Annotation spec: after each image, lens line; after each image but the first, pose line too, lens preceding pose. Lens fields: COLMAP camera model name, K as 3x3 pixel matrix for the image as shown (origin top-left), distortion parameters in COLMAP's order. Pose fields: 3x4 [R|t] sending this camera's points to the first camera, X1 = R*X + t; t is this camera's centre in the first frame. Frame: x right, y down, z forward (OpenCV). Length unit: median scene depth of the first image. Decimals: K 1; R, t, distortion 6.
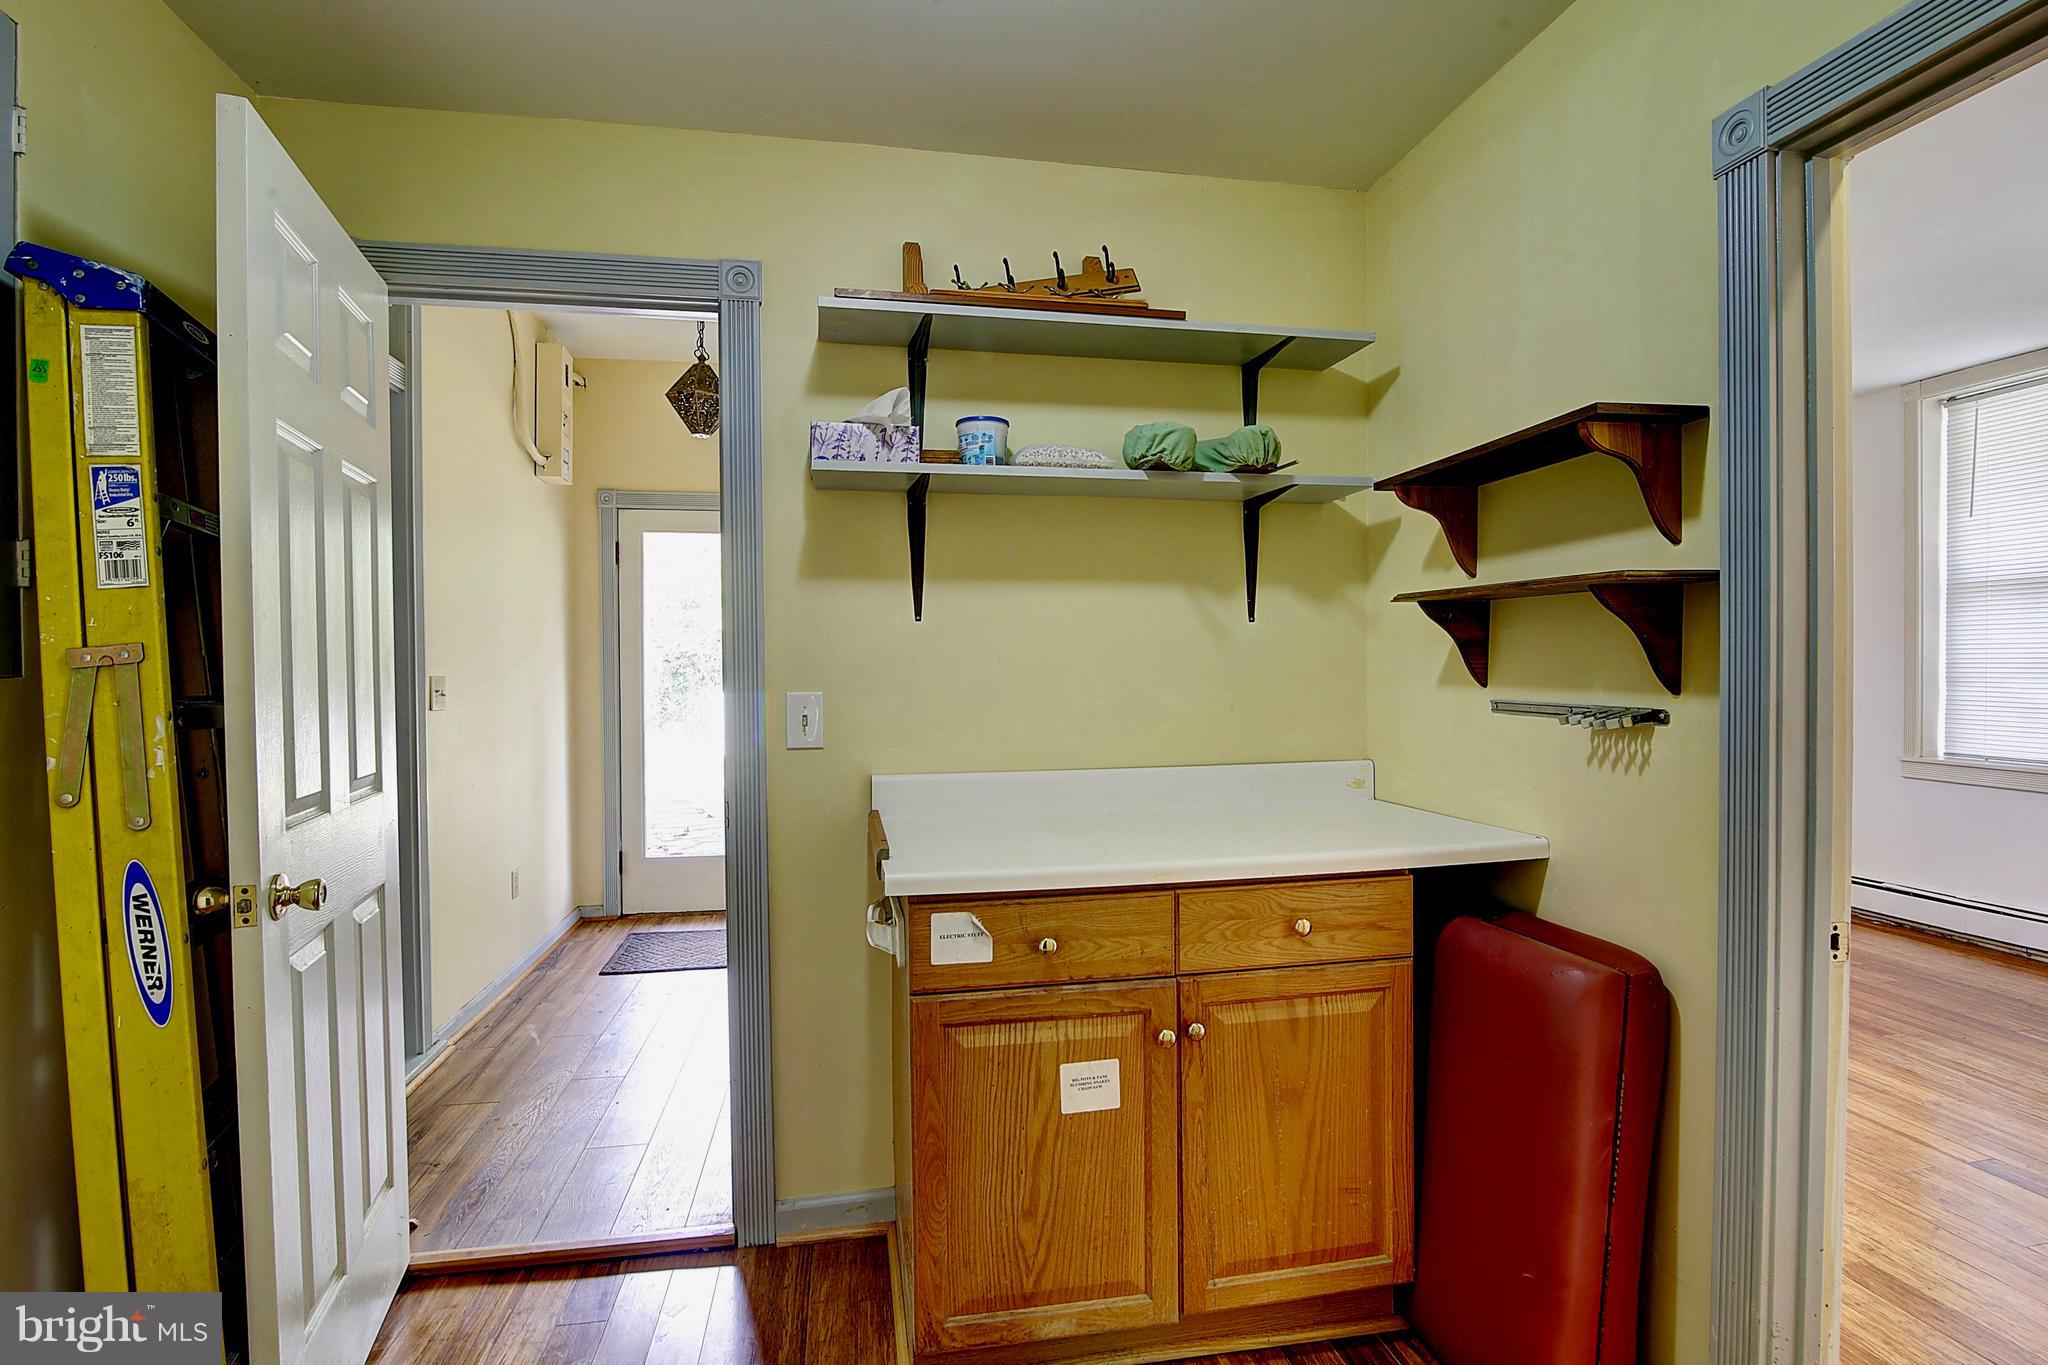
lens RADIAL K [[933.5, 0, 1029.6], [0, 933.5, 686.1], [0, 0, 1]] dist [-0.017528, 0.000421]
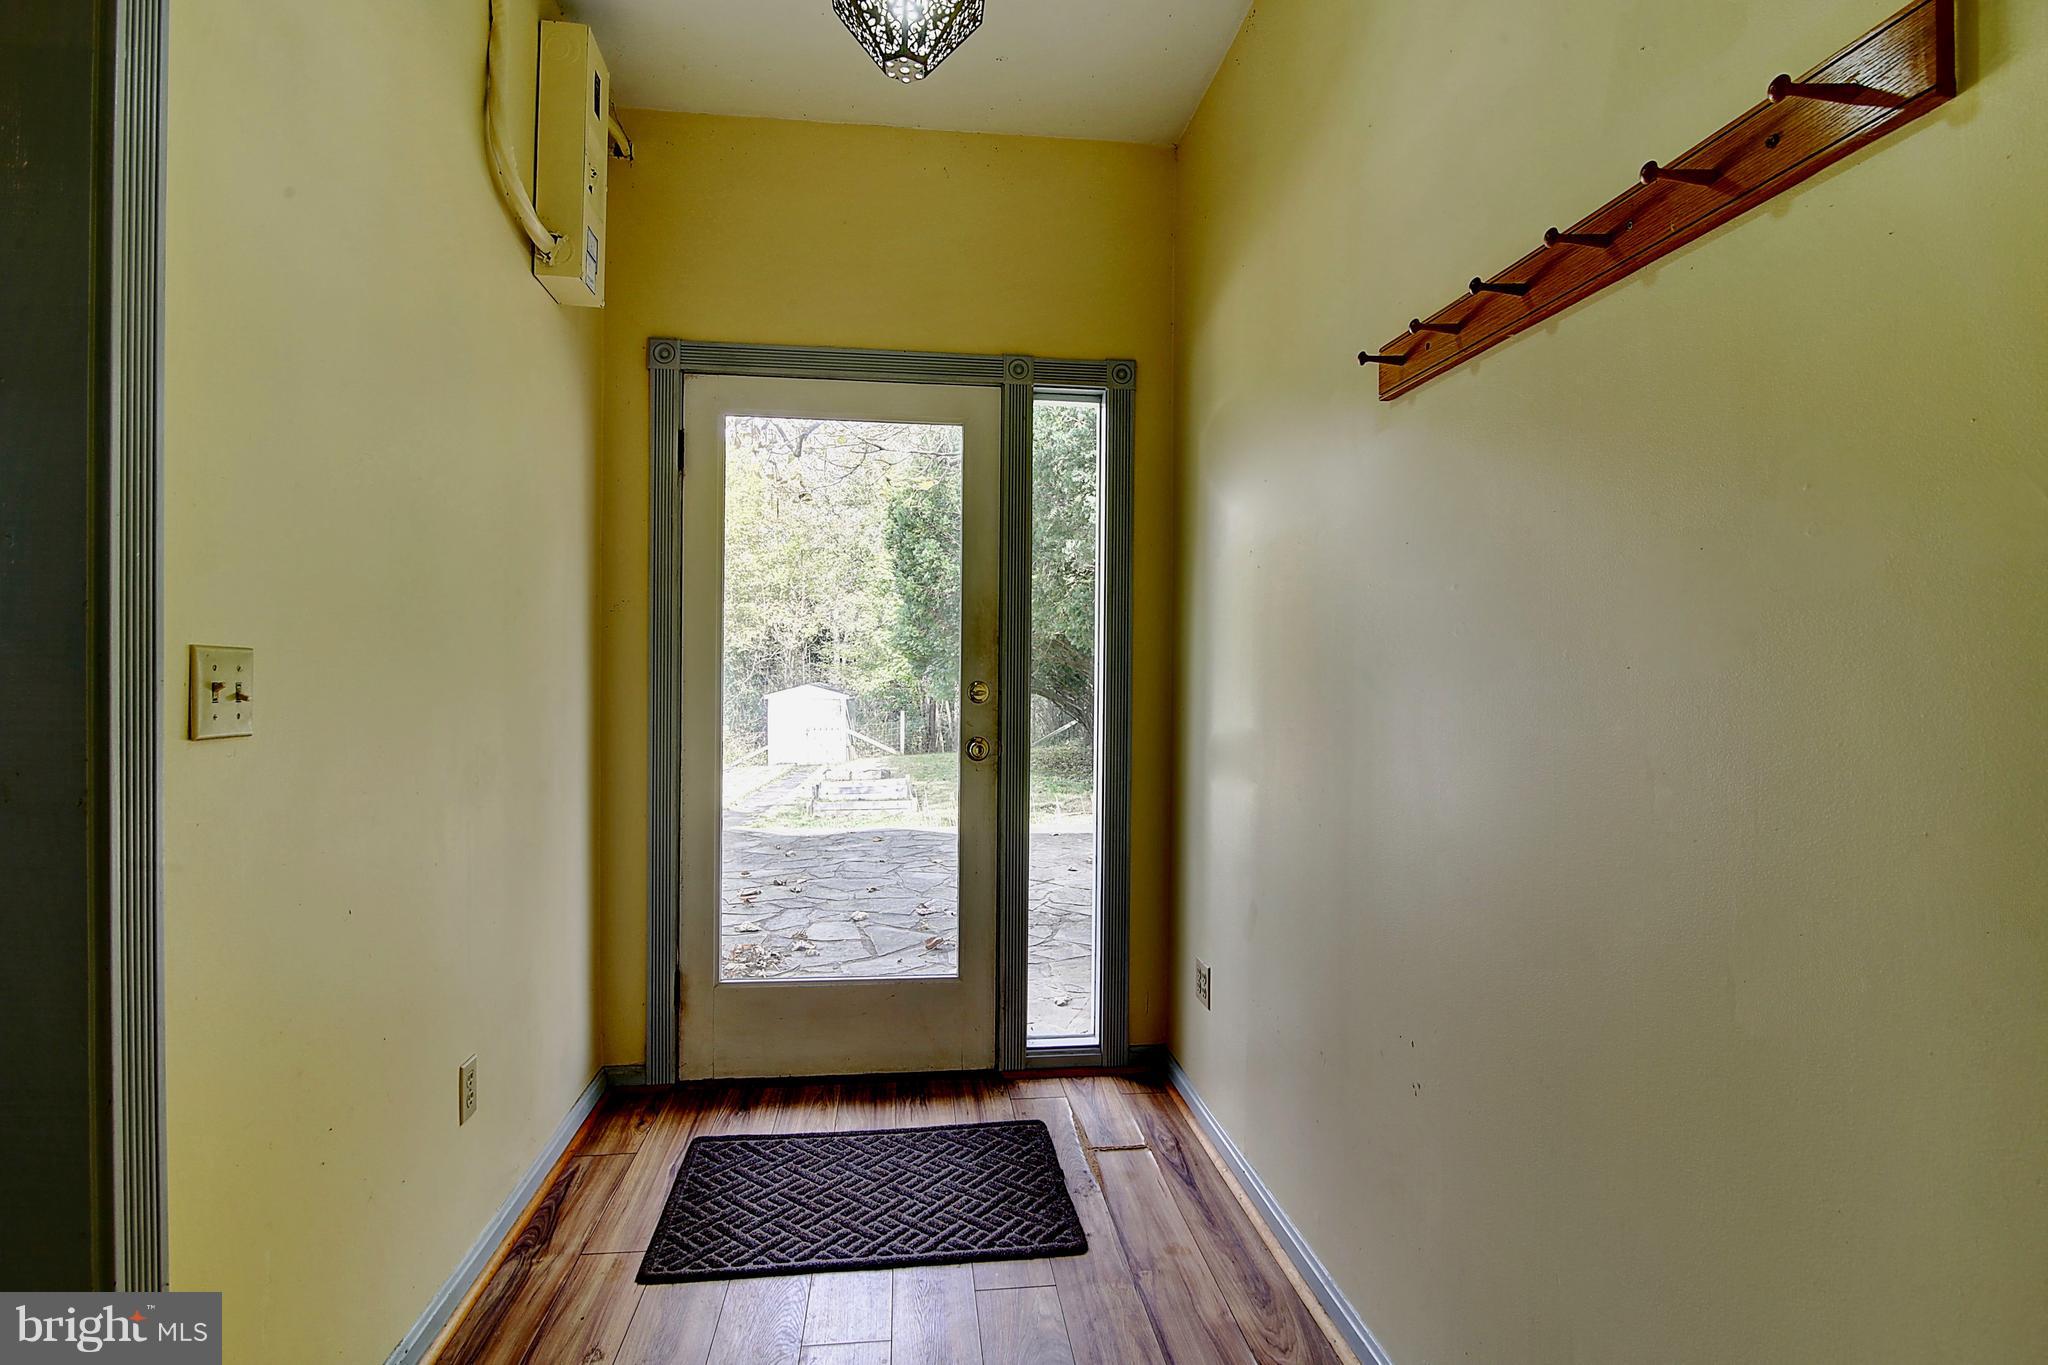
lens RADIAL K [[933.5, 0, 1015.0], [0, 933.5, 675.5], [0, 0, 1]] dist [-0.017528, 0.000421]
pose [[0.998428, 0.010290, -0.055103, -0.217506], [-0.011066, 0.999844, -0.013790, 0.002266], [0.054953, 0.014378, 0.998385, 0.469887]]
